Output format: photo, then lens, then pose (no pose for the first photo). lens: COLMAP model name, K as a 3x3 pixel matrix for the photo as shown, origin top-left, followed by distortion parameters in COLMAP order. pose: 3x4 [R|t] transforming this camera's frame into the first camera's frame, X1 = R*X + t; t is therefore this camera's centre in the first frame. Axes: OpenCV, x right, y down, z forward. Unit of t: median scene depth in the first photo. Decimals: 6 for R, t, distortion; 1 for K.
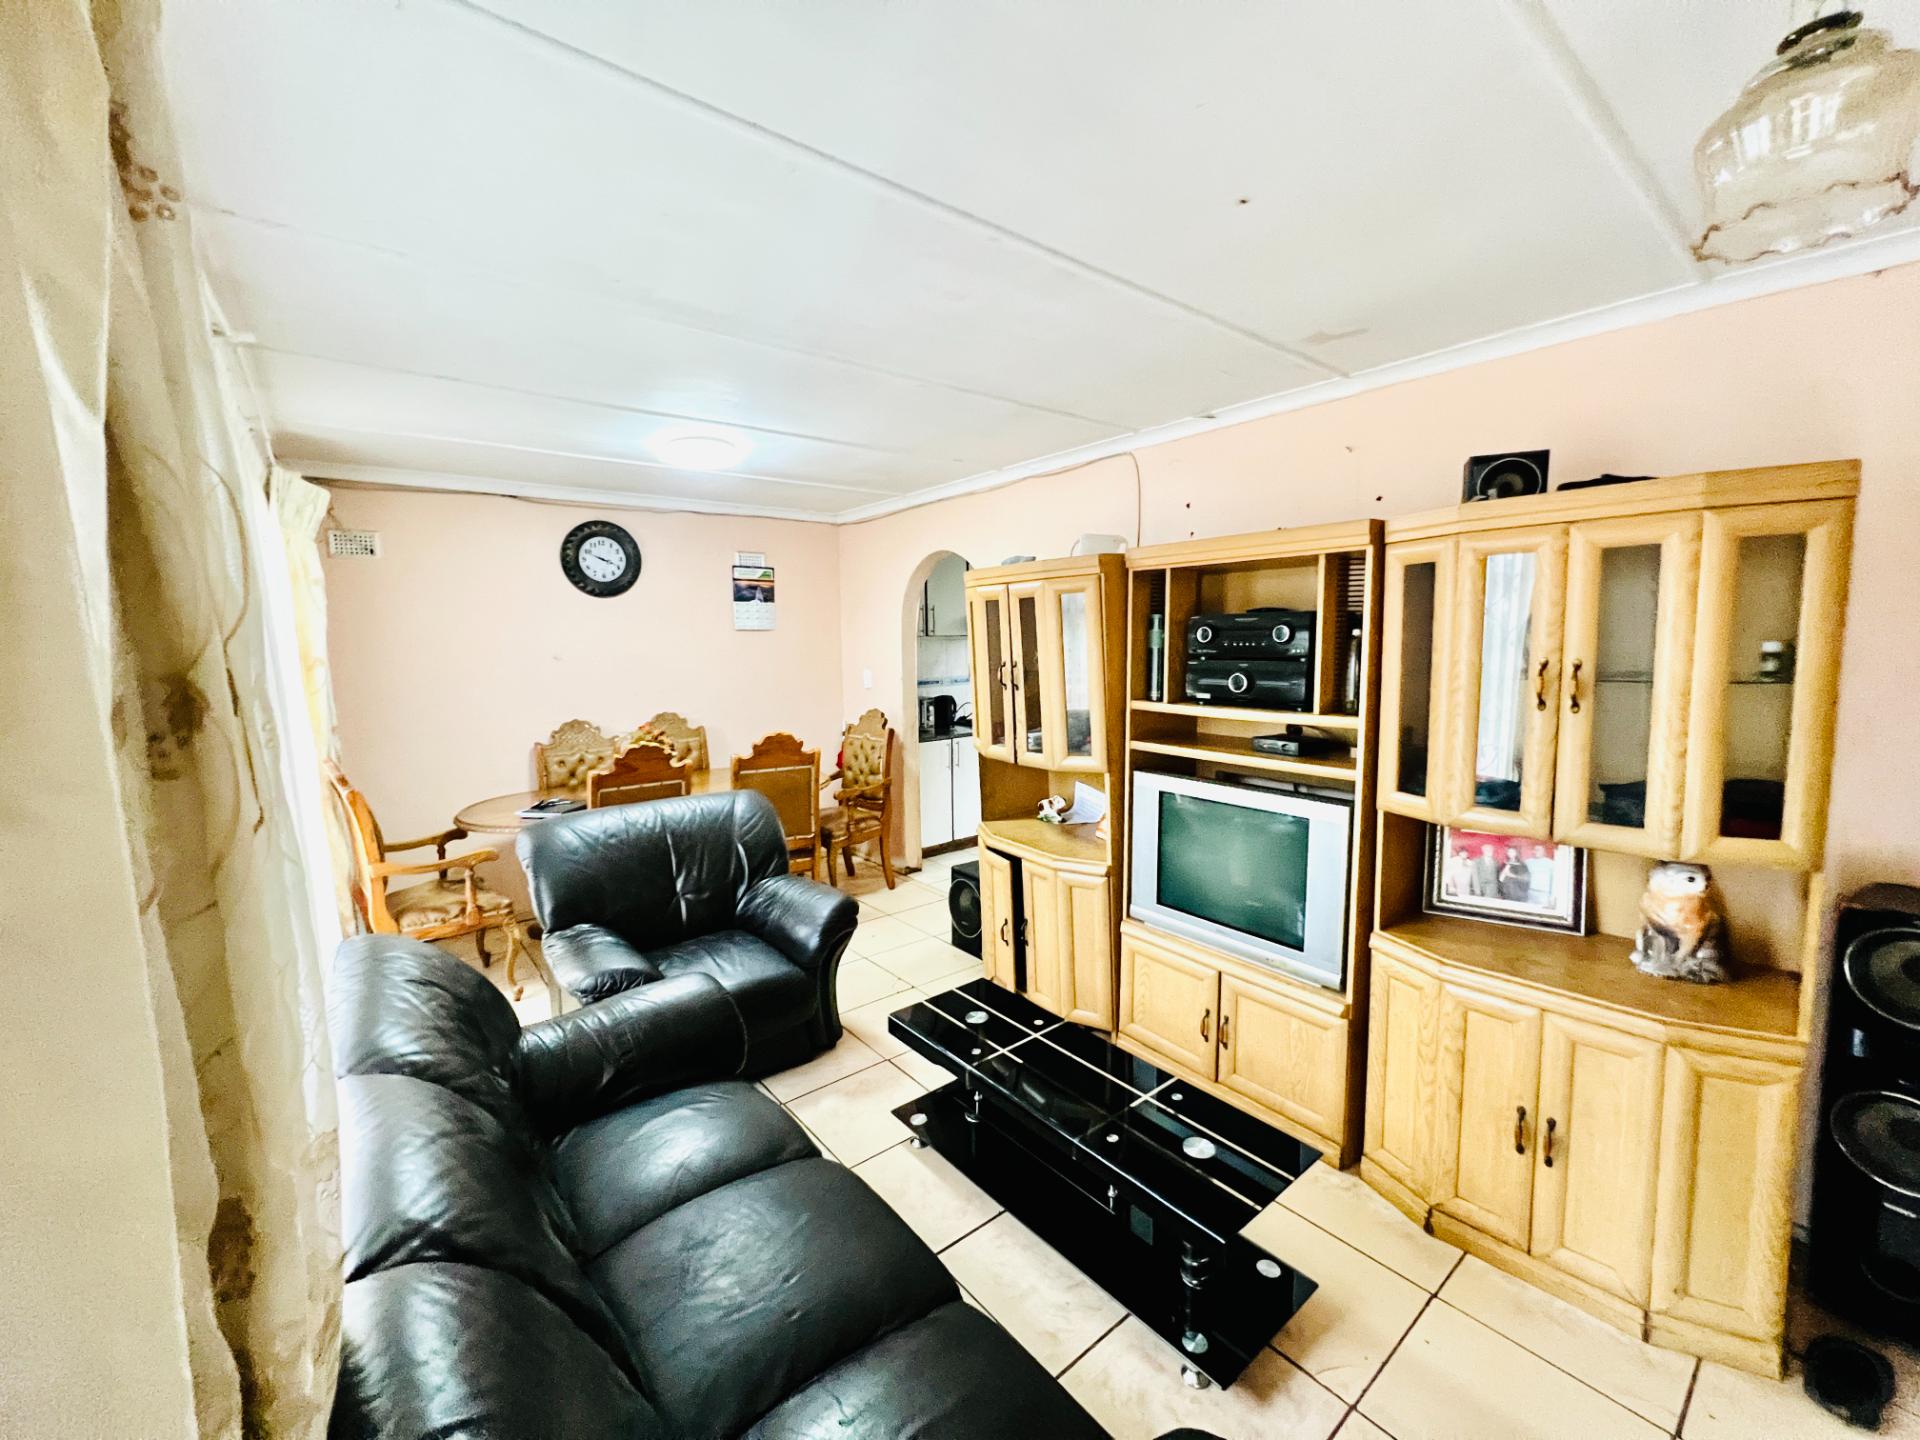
lens RADIAL K [[768.1, 0, 954.9], [0, 768.1, 711.9], [0, 0, 1]] dist [-0.003188, 0.000909]
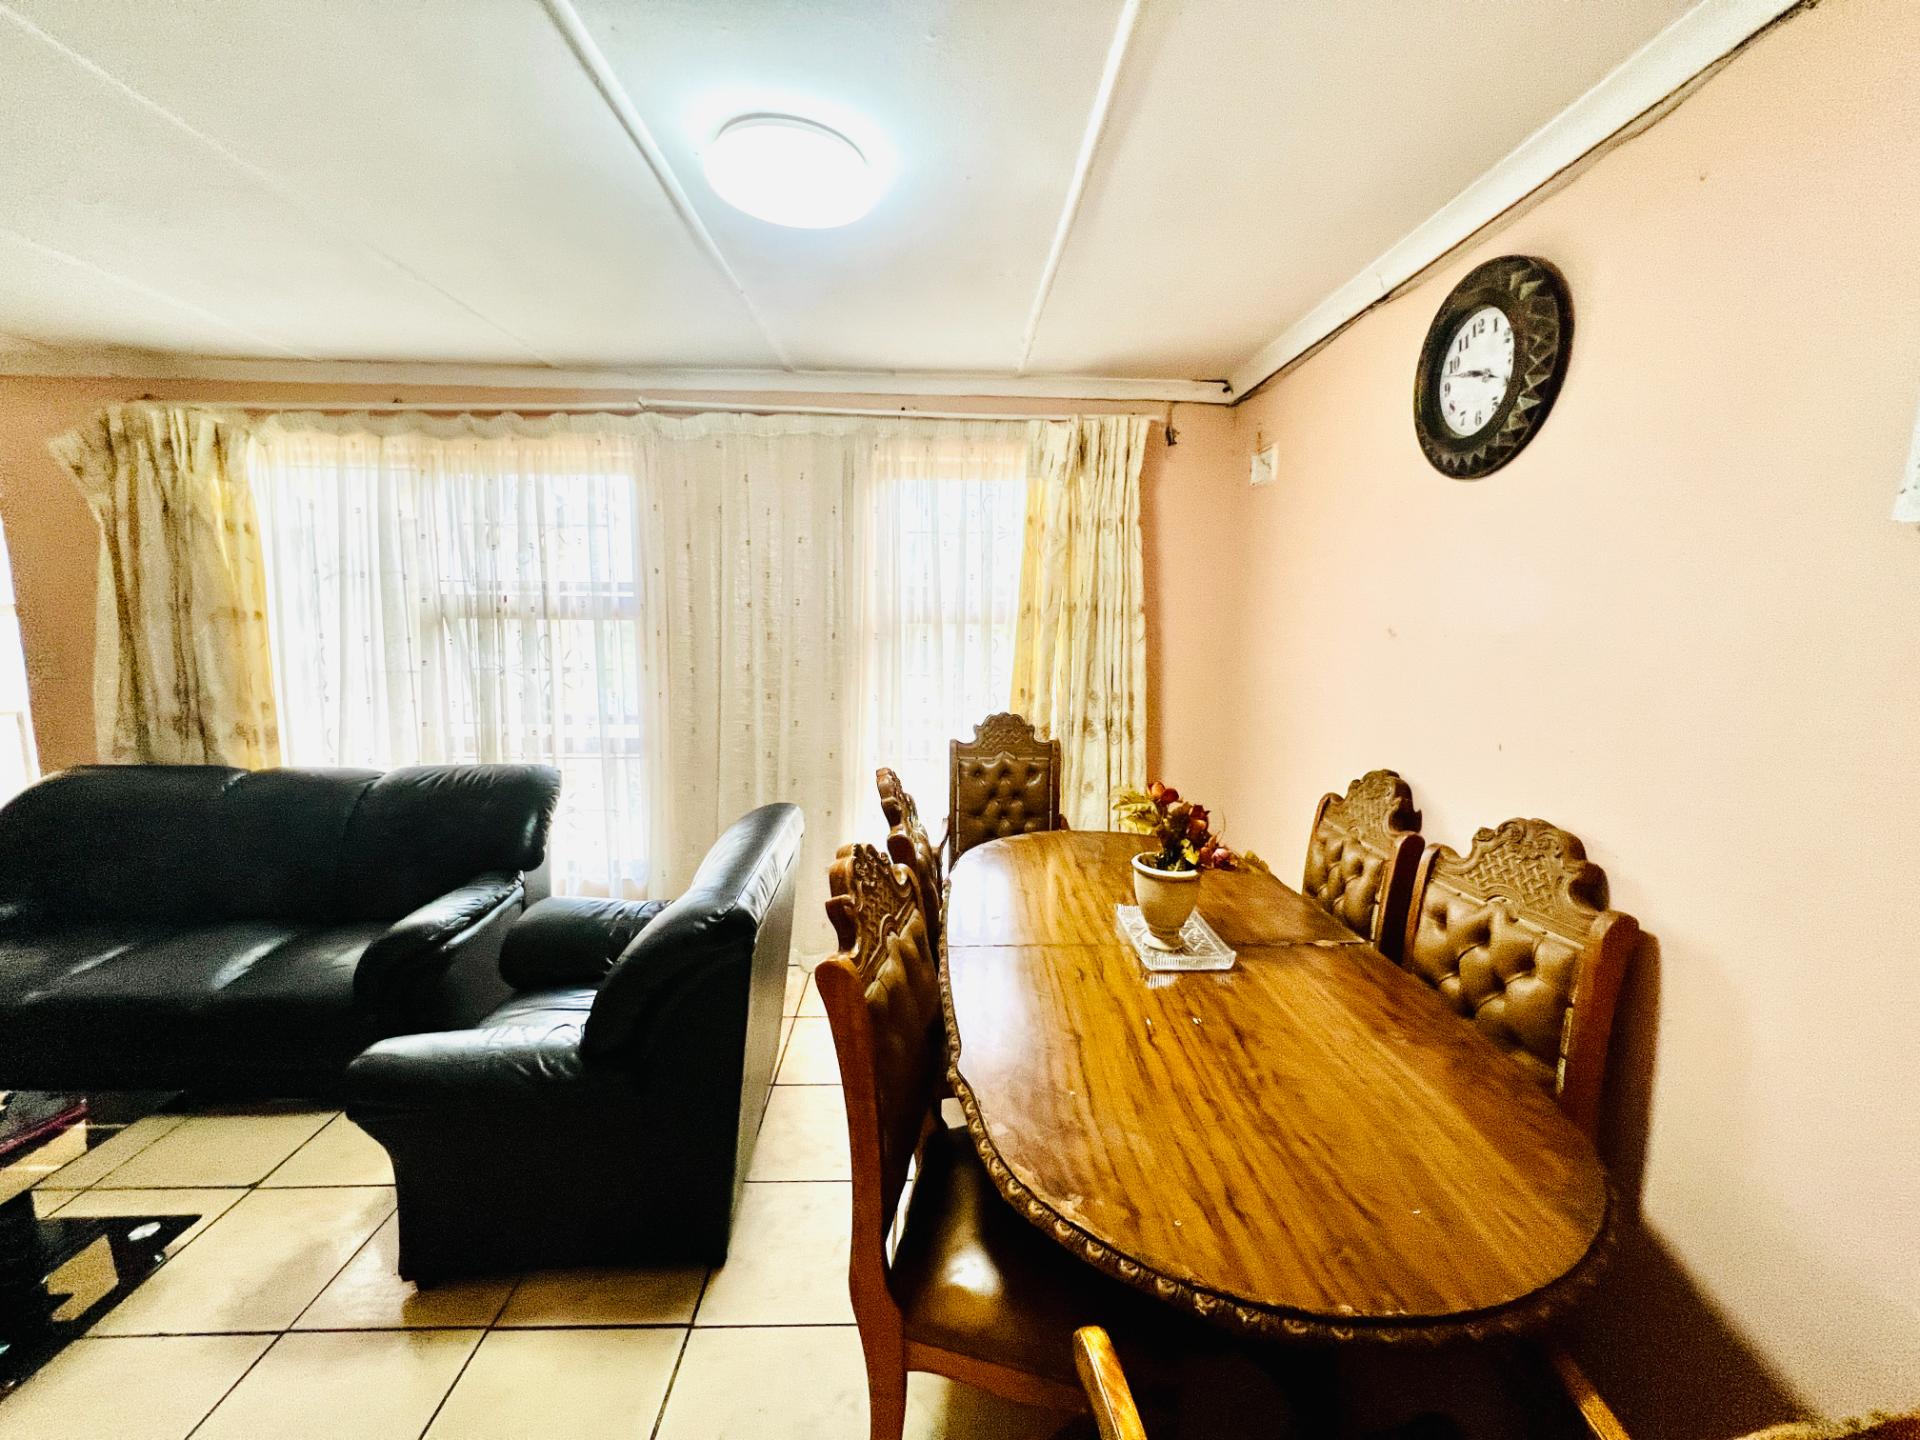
lens RADIAL K [[768.1, 0, 964.9], [0, 768.1, 725.0], [0, 0, 1]] dist [-0.003188, 0.000909]
pose [[-0.599419, 0.120140, -0.791368, 0.011740], [-0.080959, 0.974502, 0.209264, -0.149318], [0.796331, 0.189506, -0.574408, 1.741046]]
